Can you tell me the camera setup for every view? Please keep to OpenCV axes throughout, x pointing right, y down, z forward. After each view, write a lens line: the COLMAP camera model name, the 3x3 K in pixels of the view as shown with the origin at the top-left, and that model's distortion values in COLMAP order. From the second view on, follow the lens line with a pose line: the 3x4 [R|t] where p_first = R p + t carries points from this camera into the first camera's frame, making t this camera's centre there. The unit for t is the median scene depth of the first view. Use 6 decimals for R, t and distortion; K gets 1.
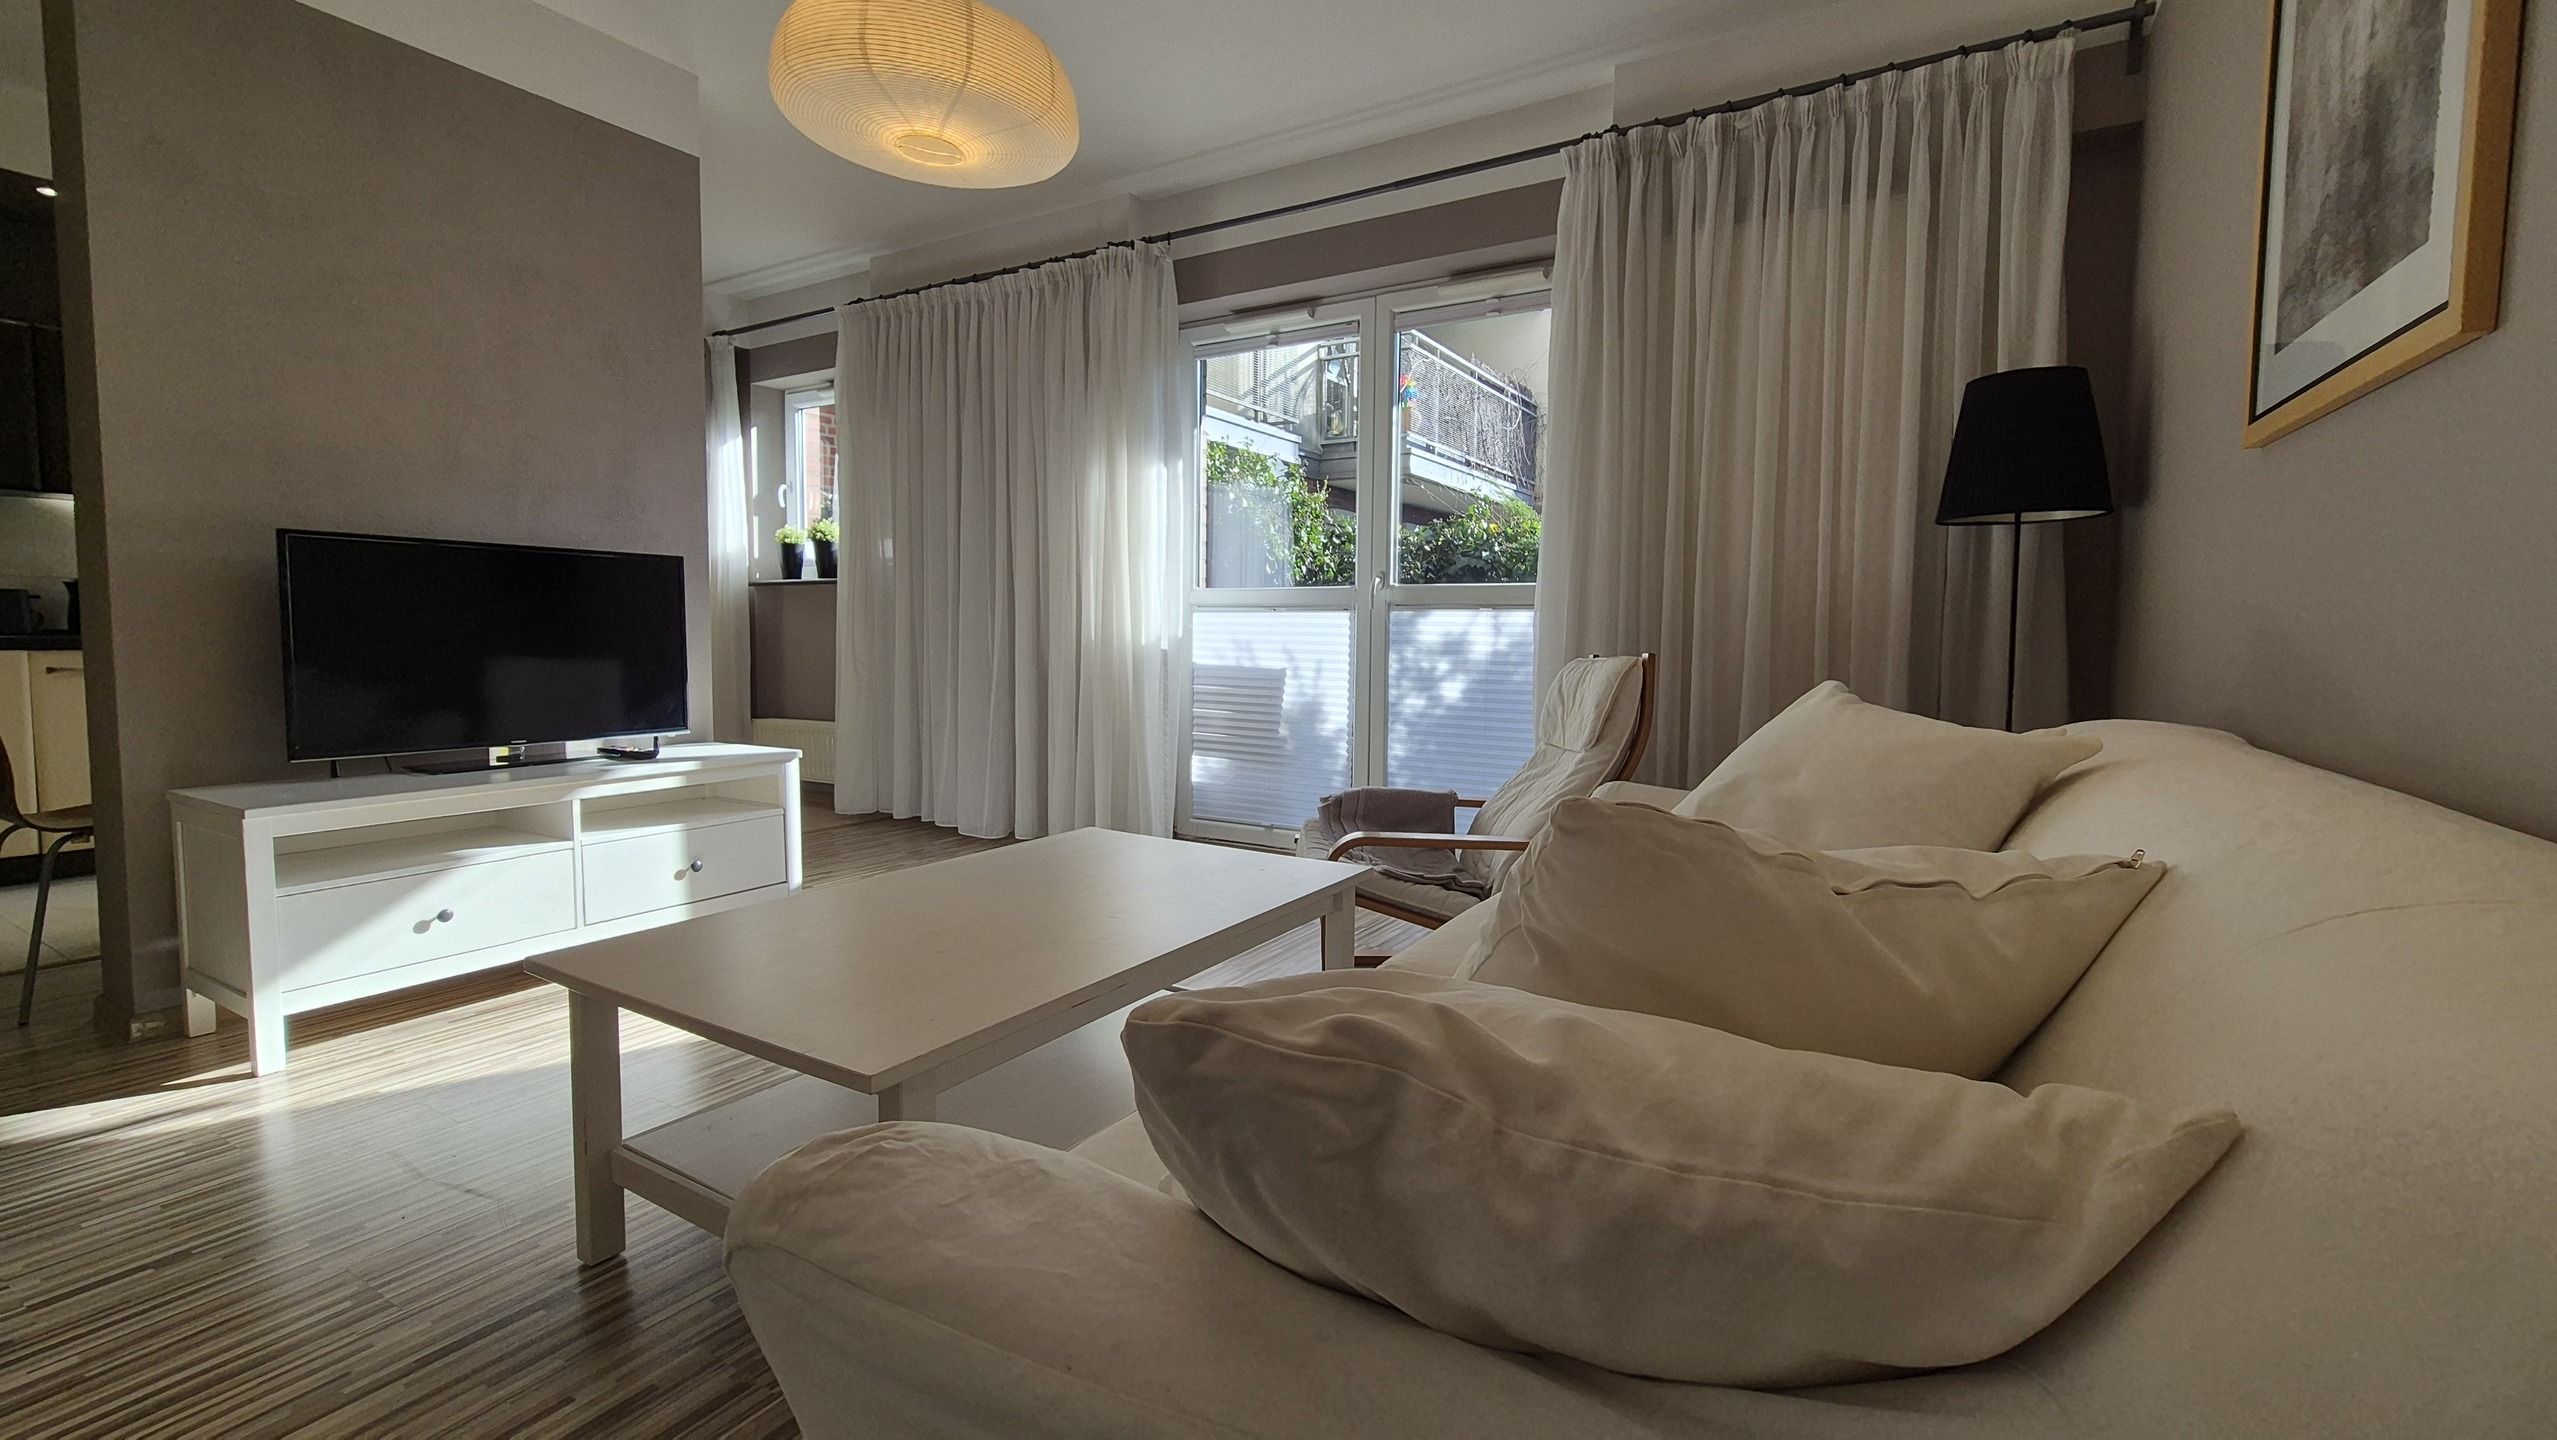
lens RADIAL K [[1061.5, 0, 1284.6], [0, 1061.5, 691.2], [0, 0, 1]] dist [0.002786, 0.000309]
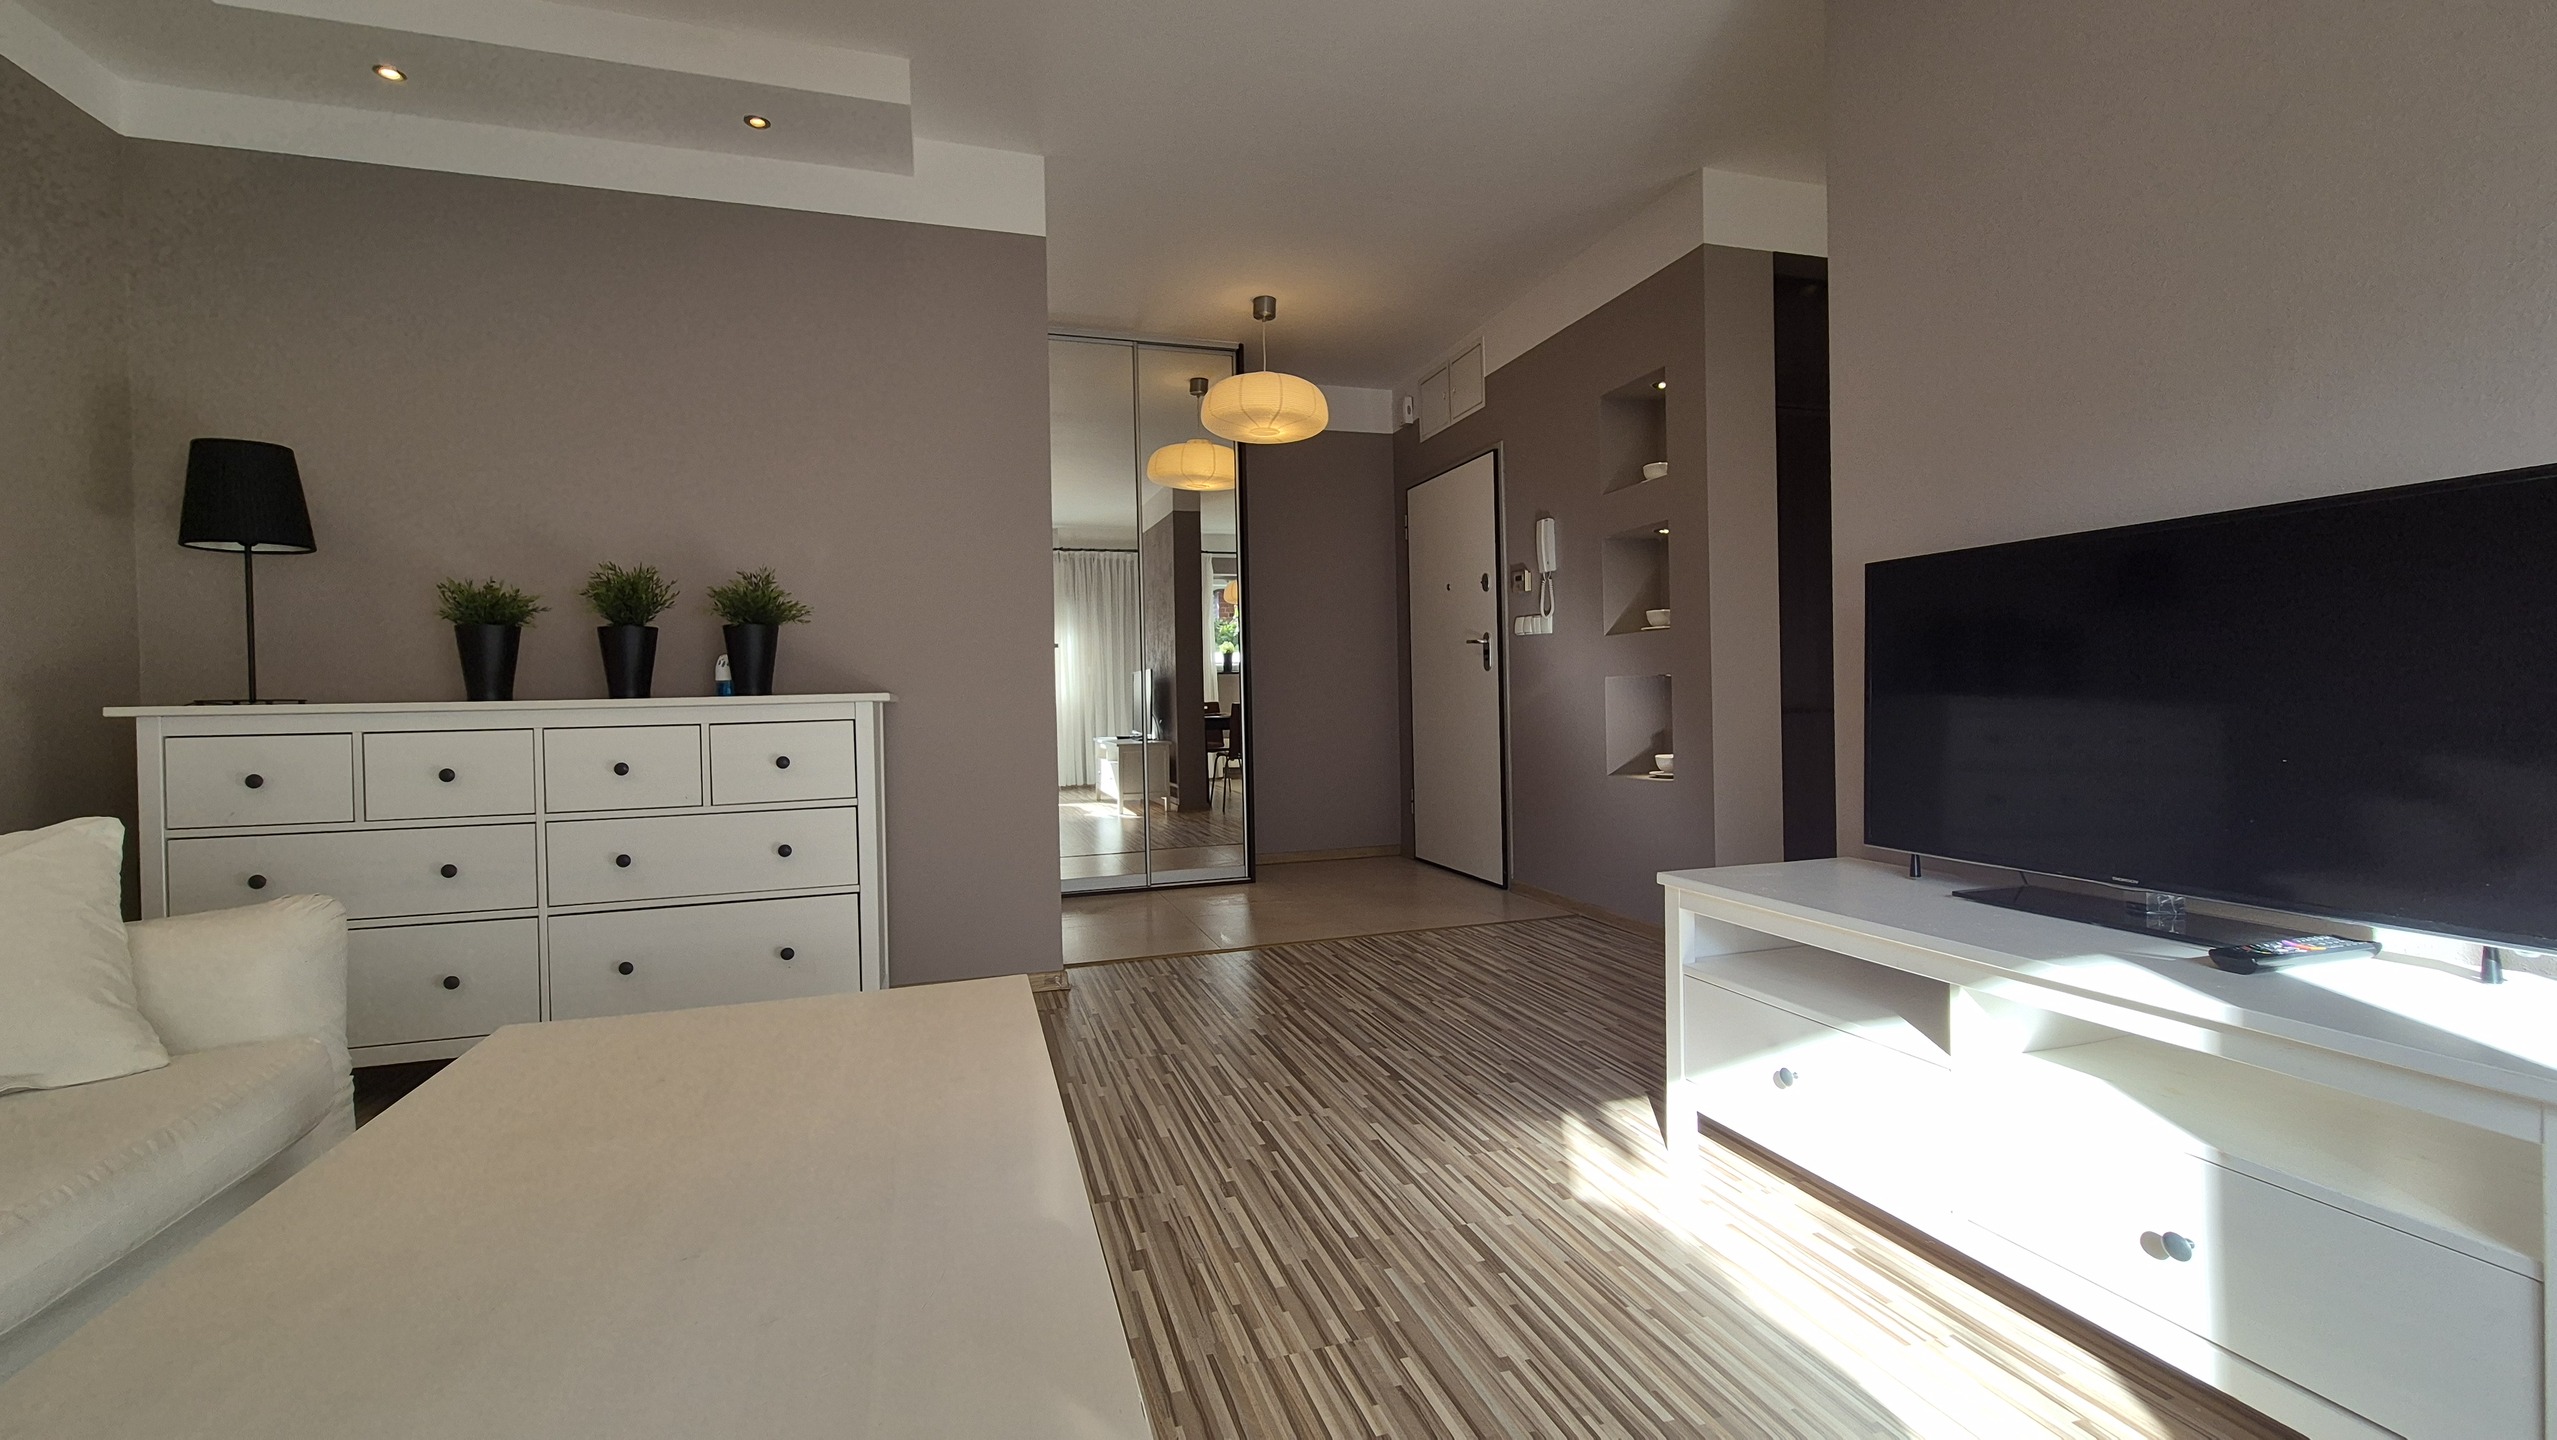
lens RADIAL K [[1047.2, 0, 1274.0], [0, 1047.2, 702.4], [0, 0, 1]] dist [0.001901, 0.000059]
pose [[-0.667623, 0.008415, -0.744452, -0.013163], [-0.029379, 0.998859, 0.037638, -0.037461], [0.743920, 0.047000, -0.666614, 0.724378]]
